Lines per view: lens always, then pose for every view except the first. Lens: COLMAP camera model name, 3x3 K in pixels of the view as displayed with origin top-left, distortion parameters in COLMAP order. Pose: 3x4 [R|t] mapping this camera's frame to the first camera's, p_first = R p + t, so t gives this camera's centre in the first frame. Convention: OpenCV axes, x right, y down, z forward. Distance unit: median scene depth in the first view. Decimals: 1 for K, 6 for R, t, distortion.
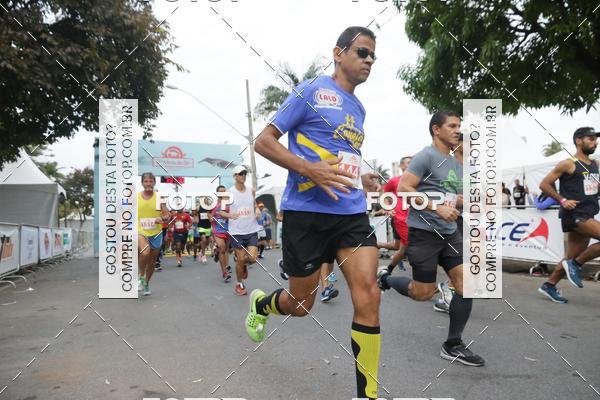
lens RADIAL K [[406.9, 0, 299.7], [0, 406.9, 196.9], [0, 0, 1]] dist [-0.002680, -0.001924]
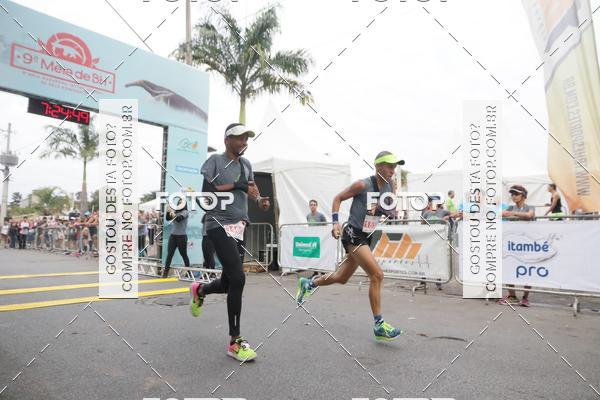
lens RADIAL K [[410.4, 0, 301.8], [0, 410.4, 196.1], [0, 0, 1]] dist [-0.000913, 0.003799]
pose [[0.929978, 0.081141, 0.358549, -0.334136], [-0.067010, 0.996413, -0.051687, 0.075308], [-0.361457, 0.024042, 0.932079, 0.763629]]
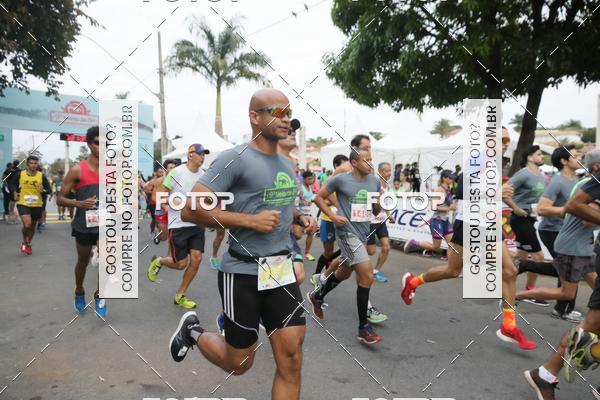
lens RADIAL K [[410.4, 0, 301.8], [0, 410.4, 196.1], [0, 0, 1]] dist [-0.000913, 0.003799]
pose [[0.969974, 0.040694, 0.239781, -0.046539], [-0.064022, 0.993853, 0.090315, -0.041489], [-0.234632, -0.102955, 0.966617, -0.042588]]
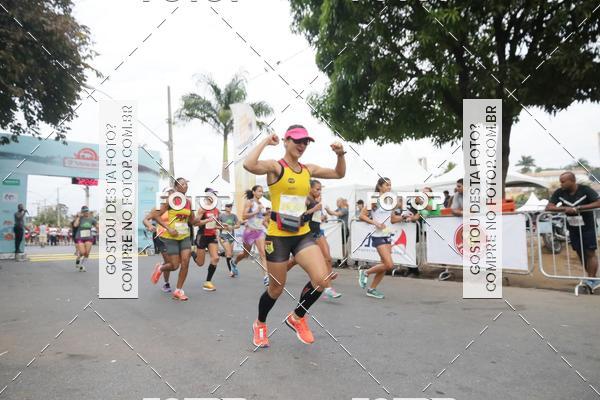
lens RADIAL K [[399.7, 0, 300.2], [0, 399.7, 197.1], [0, 0, 1]] dist [0.003452, 0.001359]
pose [[0.979556, 0.041879, 0.196765, 0.014535], [-0.038382, 0.999031, -0.021555, -0.005757], [-0.197477, 0.013562, 0.980214, -0.081255]]
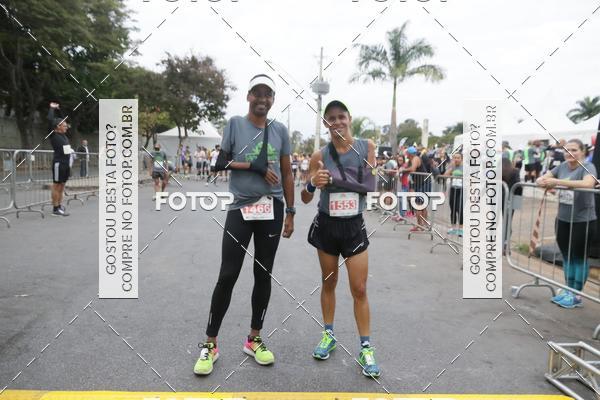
lens RADIAL K [[430.2, 0, 300.0], [0, 430.2, 200.0], [0, 0, 1]] dist [-0.003783, 0.002119]
pose [[0.947812, 0.104373, -0.301263, -0.419450], [-0.058983, 0.985990, 0.156029, 0.096467], [0.313328, -0.130117, 0.940689, 1.269643]]
